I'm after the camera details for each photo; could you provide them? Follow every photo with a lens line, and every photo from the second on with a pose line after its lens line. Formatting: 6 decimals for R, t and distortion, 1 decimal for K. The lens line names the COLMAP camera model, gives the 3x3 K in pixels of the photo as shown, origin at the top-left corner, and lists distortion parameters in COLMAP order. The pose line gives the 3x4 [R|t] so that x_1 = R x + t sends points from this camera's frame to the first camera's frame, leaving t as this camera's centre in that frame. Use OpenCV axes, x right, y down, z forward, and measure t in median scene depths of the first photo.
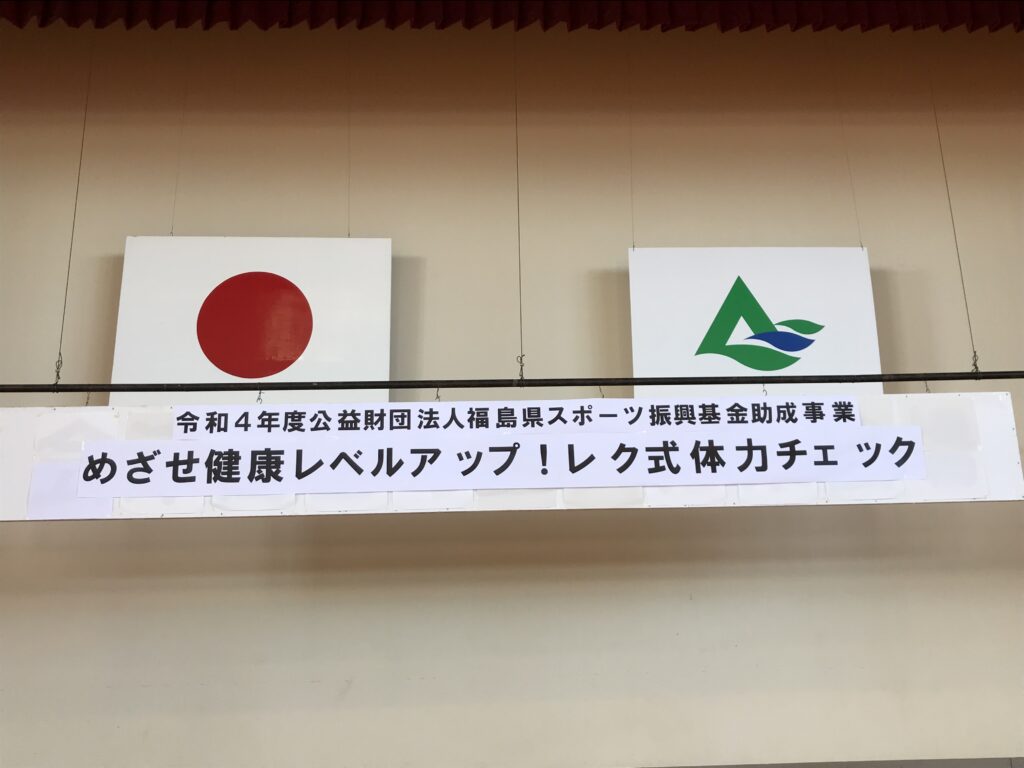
lens RADIAL K [[1061.3, 0, 512.0], [0, 1061.3, 384.0], [0, 0, 1]] dist [0.066430, -0.007462]
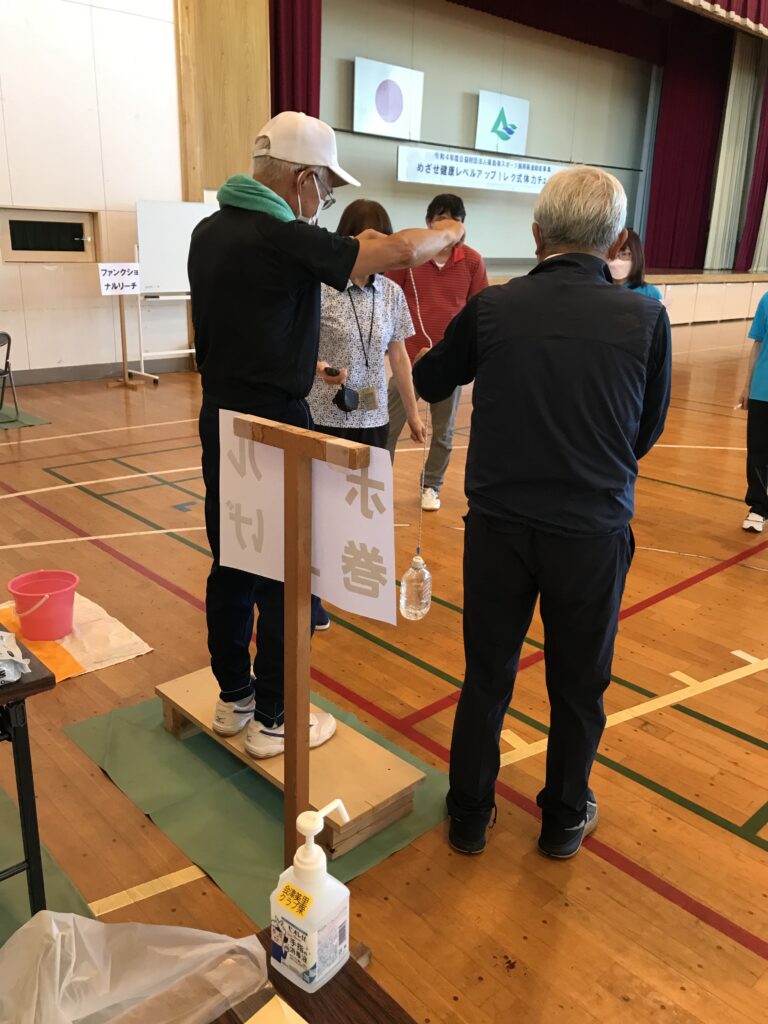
lens RADIAL K [[859.0, 0, 384.0], [0, 859.0, 512.0], [0, 0, 1]] dist [0.001066, 0.008627]
pose [[0.753496, -0.153938, 0.639177, -2.452884], [-0.236806, 0.843401, 0.482283, -0.303589], [-0.613325, -0.514759, 0.599046, -1.234286]]
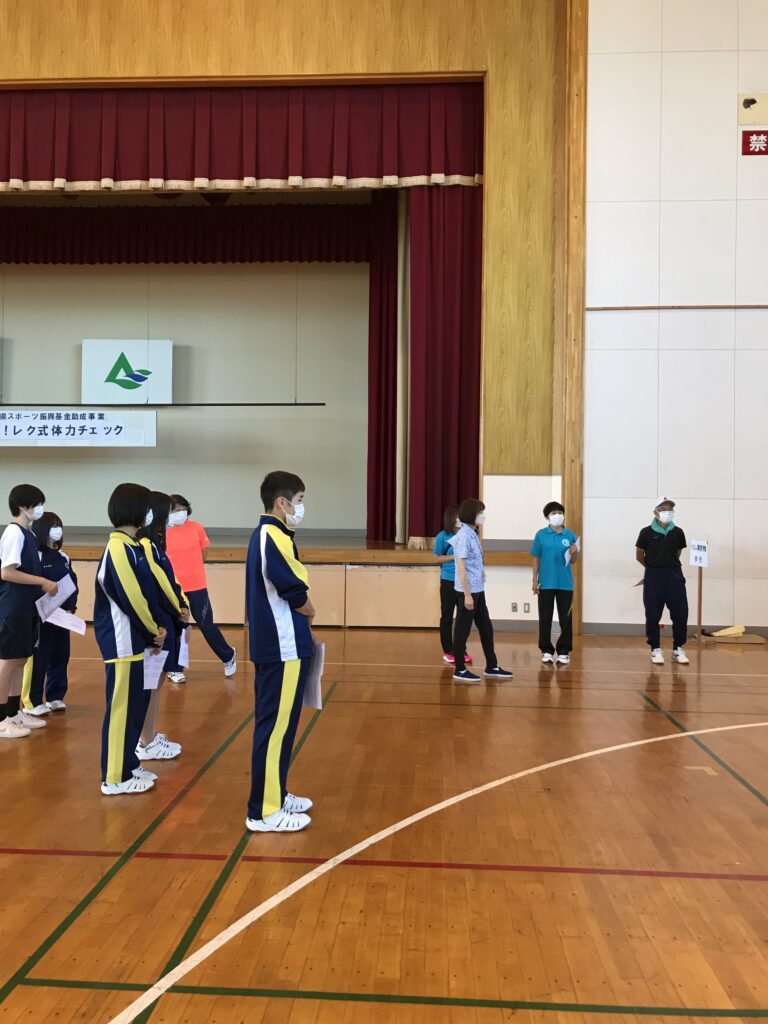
lens RADIAL K [[810.7, 0, 384.0], [0, 810.7, 512.0], [0, 0, 1]] dist [0.008414, 0.006764]
pose [[0.995522, 0.035302, -0.087697, 1.369630], [-0.007556, 0.954406, 0.298416, -0.427577], [0.094233, -0.296417, 0.950398, -1.275520]]
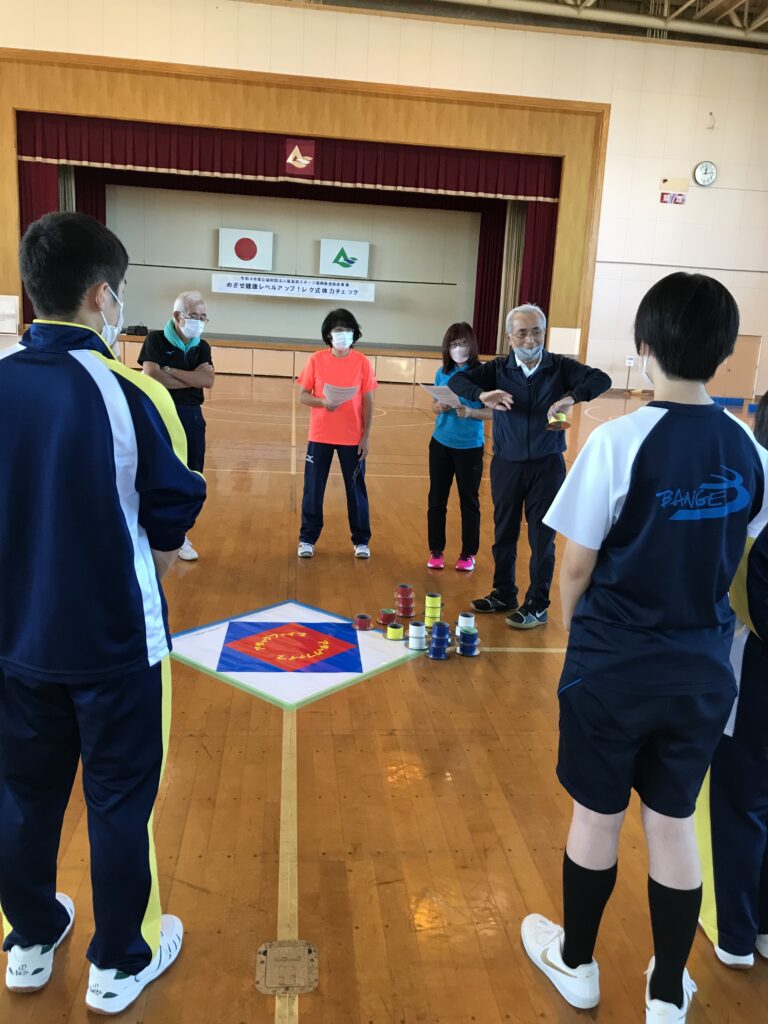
lens RADIAL K [[859.0, 0, 384.0], [0, 859.0, 512.0], [0, 0, 1]] dist [0.001066, 0.008627]
pose [[0.994198, 0.062693, 0.087401, 0.170035], [-0.096868, 0.875072, 0.474201, -1.234163], [-0.046754, -0.479916, 0.876068, -4.118148]]
